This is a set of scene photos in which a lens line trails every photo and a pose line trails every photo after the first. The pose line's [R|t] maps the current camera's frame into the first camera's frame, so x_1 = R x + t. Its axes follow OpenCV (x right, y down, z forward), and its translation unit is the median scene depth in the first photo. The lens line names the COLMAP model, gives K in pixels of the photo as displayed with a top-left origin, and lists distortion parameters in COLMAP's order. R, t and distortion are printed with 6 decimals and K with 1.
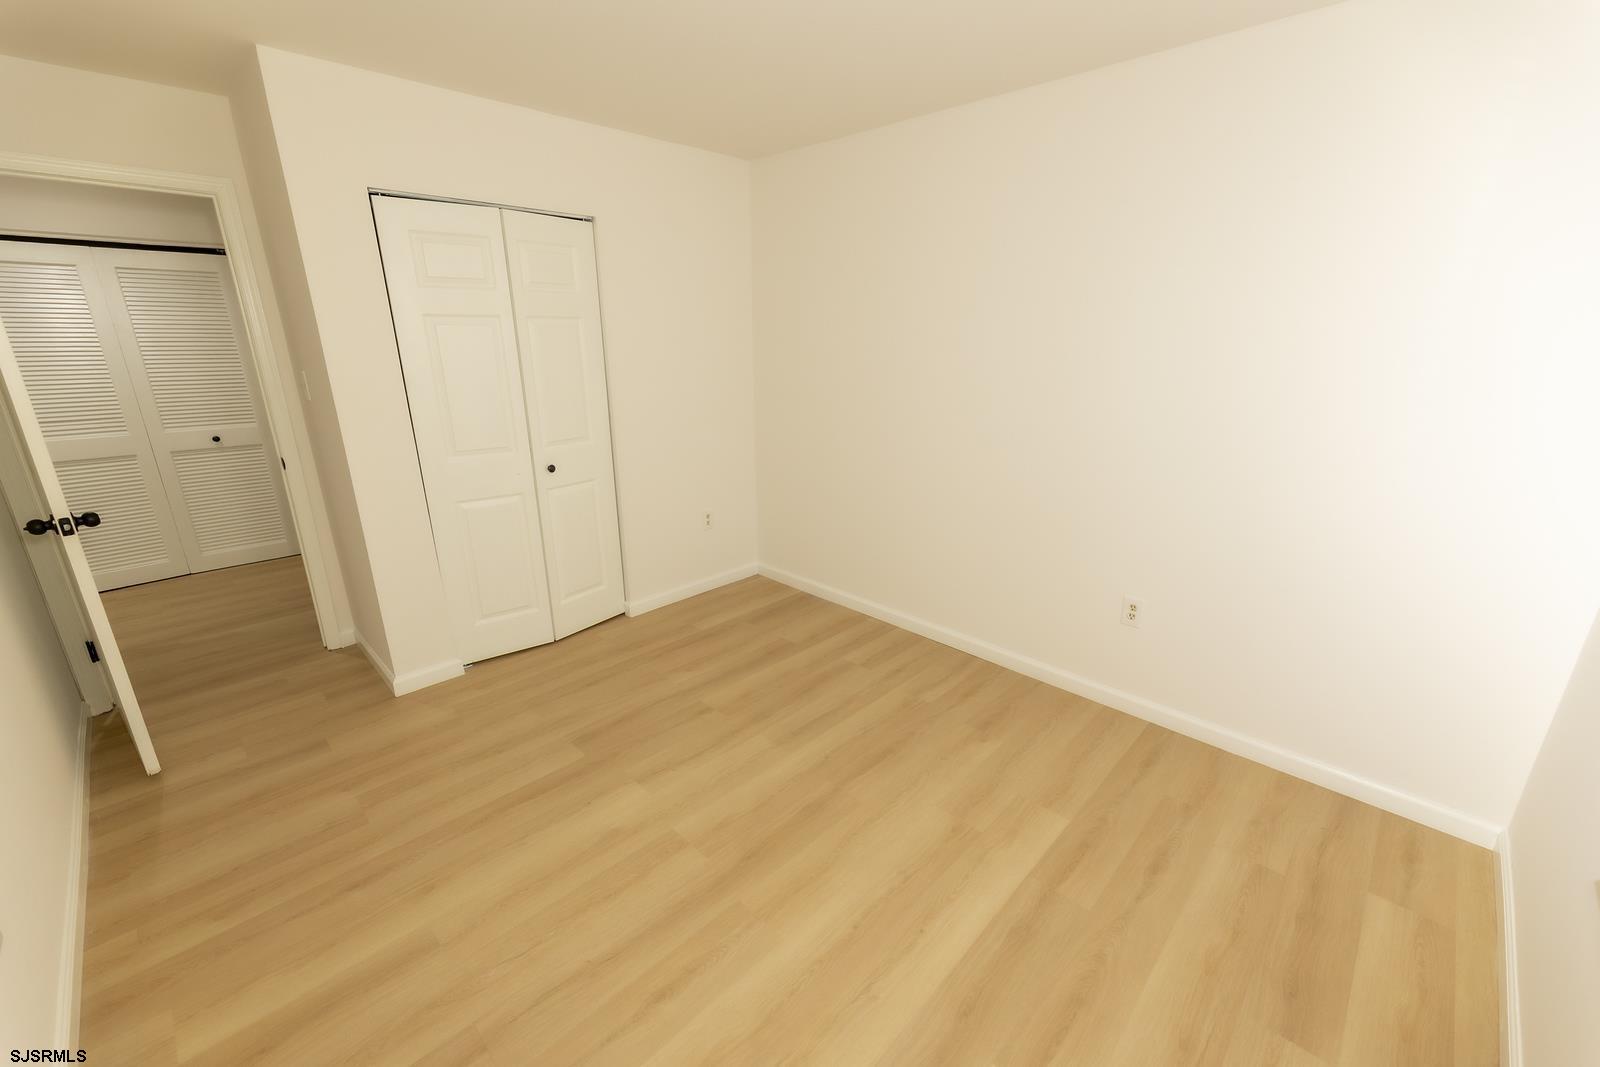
lens RADIAL K [[637.3, 0, 803.0], [0, 637.3, 535.2], [0, 0, 1]] dist [0.002532, -0.000203]
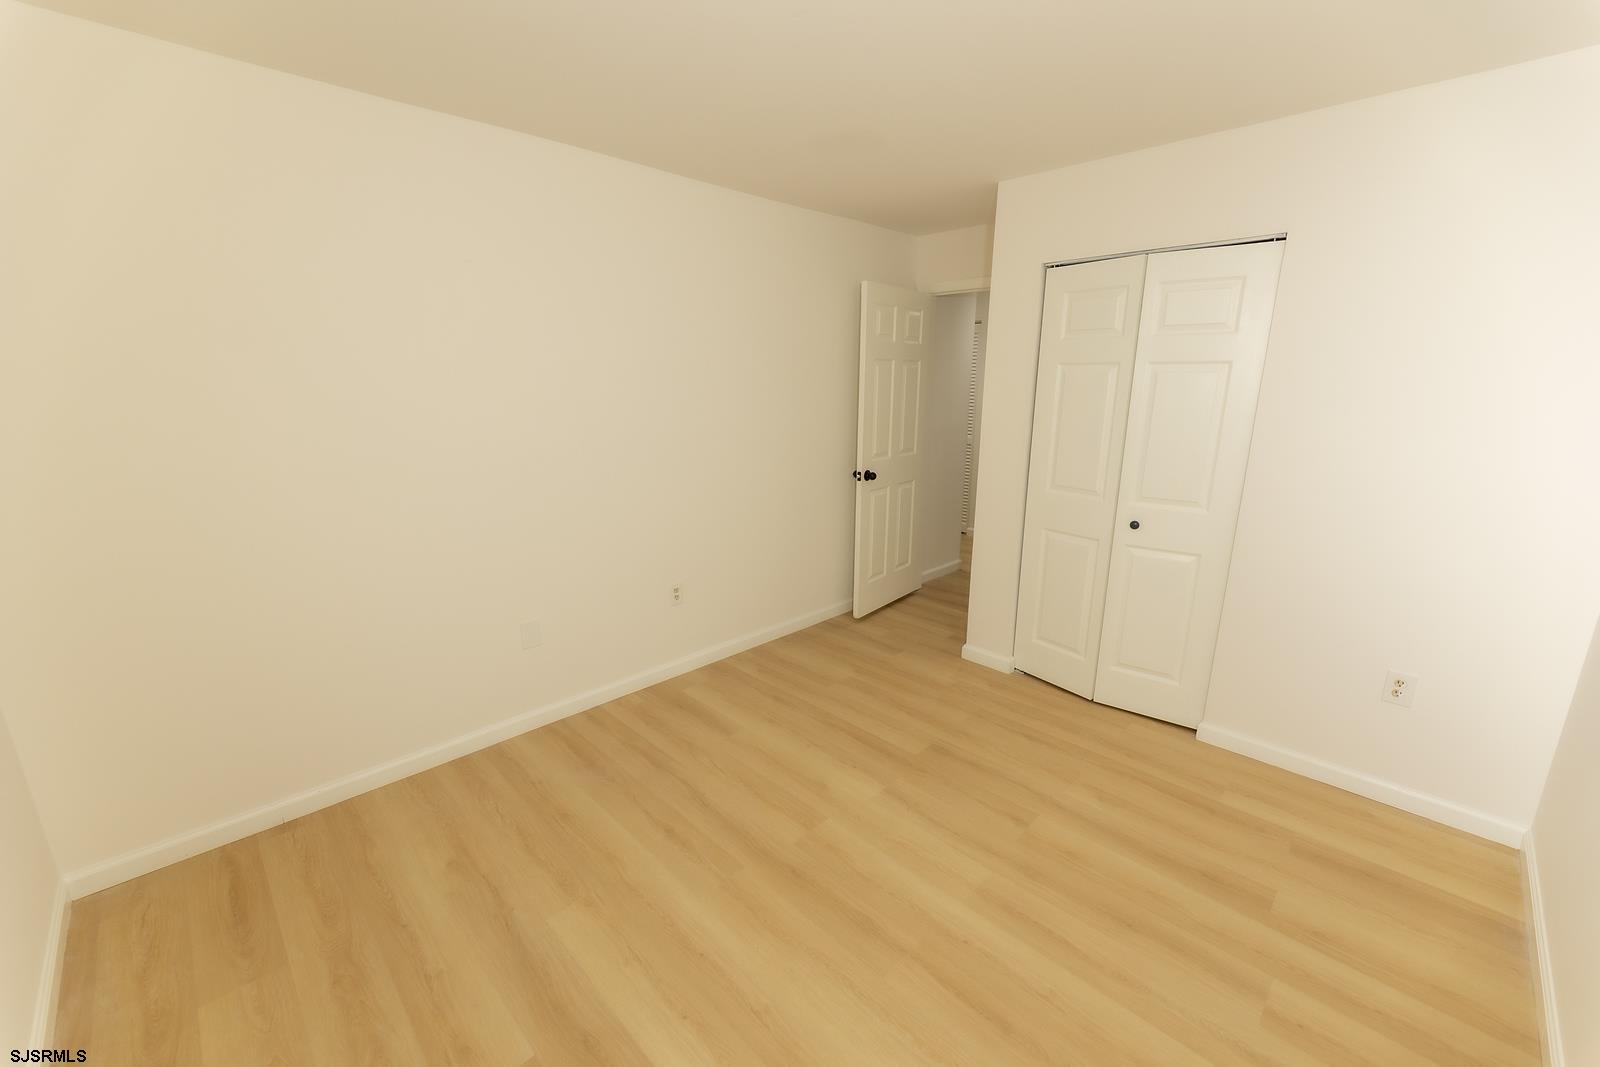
lens RADIAL K [[637.3, 0, 803.7], [0, 637.3, 535.1], [0, 0, 1]] dist [0.002532, -0.000203]
pose [[0.000207, 0.239693, -0.970849, 0.615198], [-0.306500, 0.924137, 0.228095, -0.190337], [0.951870, 0.297518, 0.073657, 0.600564]]
